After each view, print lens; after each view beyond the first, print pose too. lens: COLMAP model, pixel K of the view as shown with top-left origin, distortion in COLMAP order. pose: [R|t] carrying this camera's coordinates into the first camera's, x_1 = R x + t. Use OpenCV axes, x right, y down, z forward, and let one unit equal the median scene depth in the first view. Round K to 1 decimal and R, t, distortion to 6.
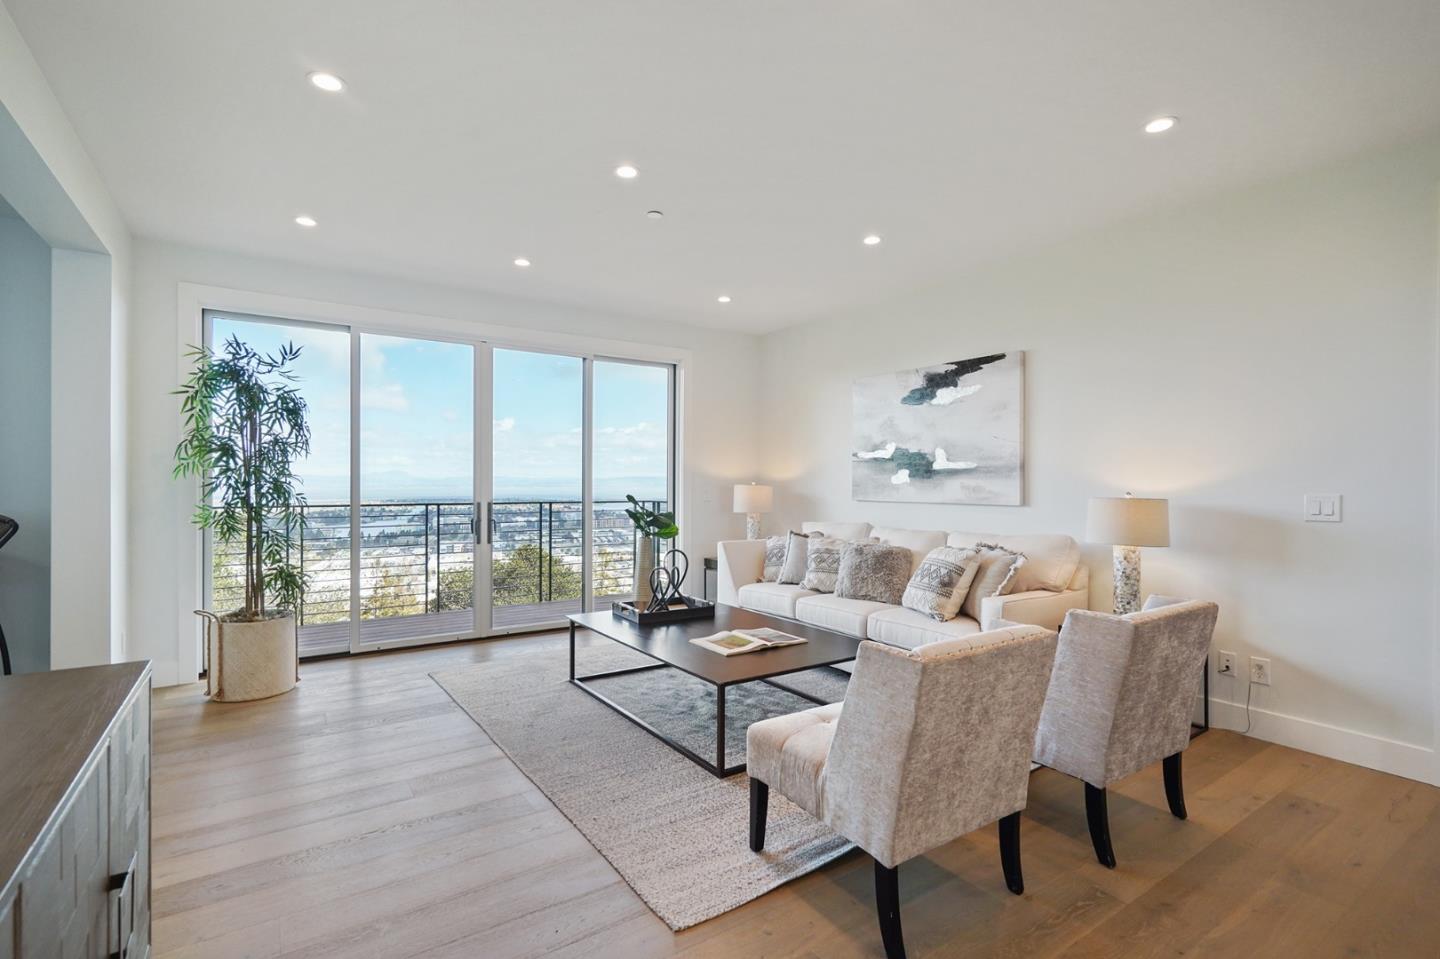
lens RADIAL K [[696.2, 0, 720.1], [0, 696.2, 485.8], [0, 0, 1]] dist [0.003531, 0.001473]
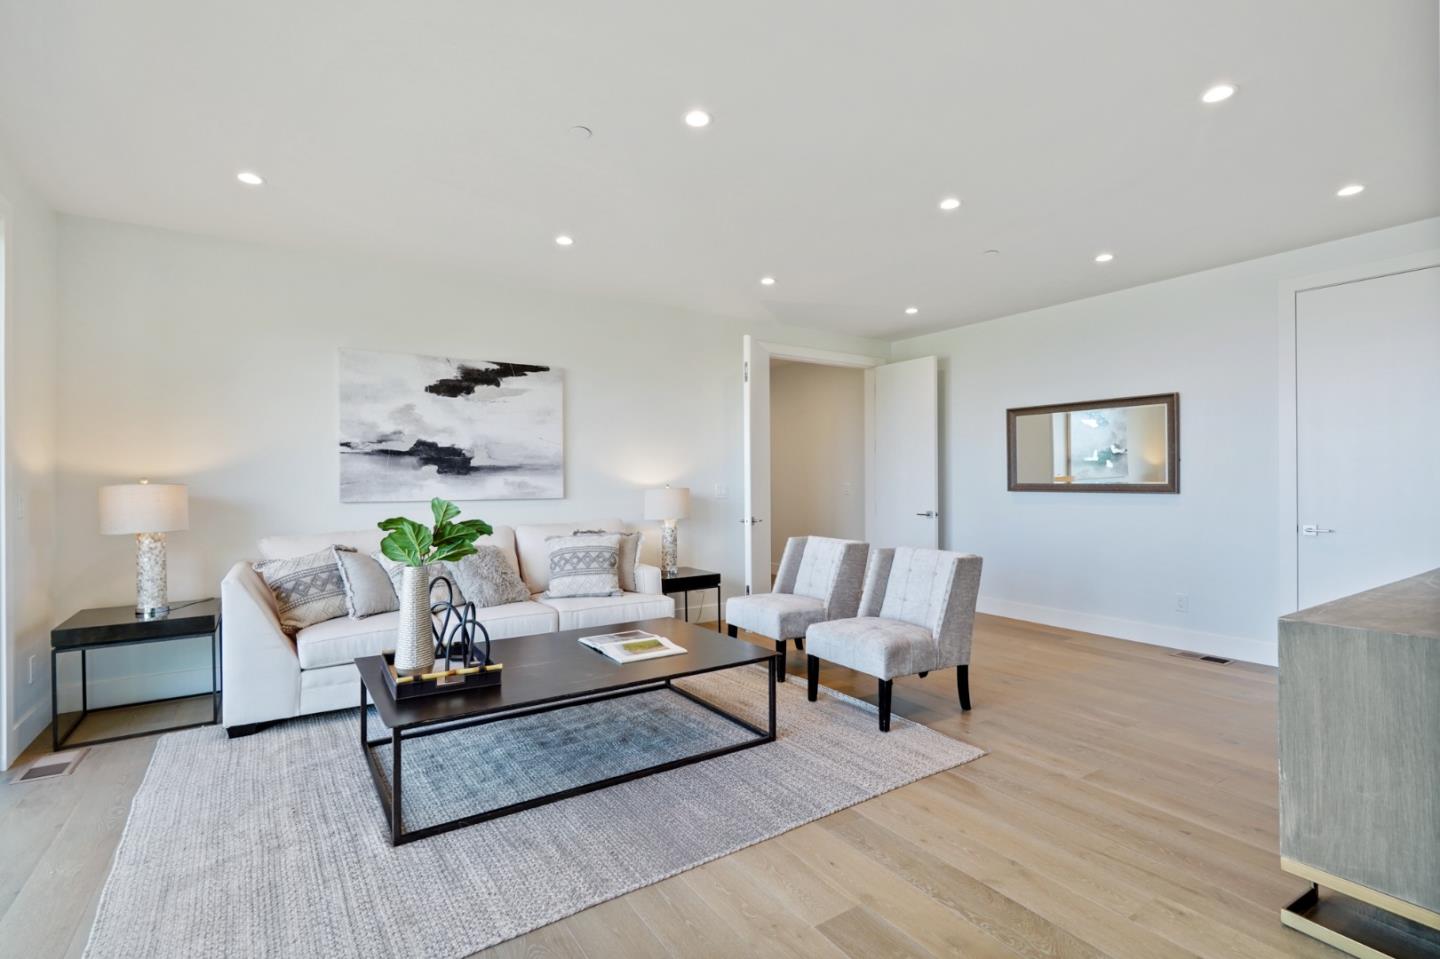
lens RADIAL K [[696.2, 0, 713.9], [0, 696.2, 476.4], [0, 0, 1]] dist [0.003531, 0.001473]
pose [[-0.016087, 0.006110, 0.999852, -0.694056], [0.010931, 0.999923, -0.005934, 0.001035], [-0.999811, 0.010834, -0.016153, 0.690633]]
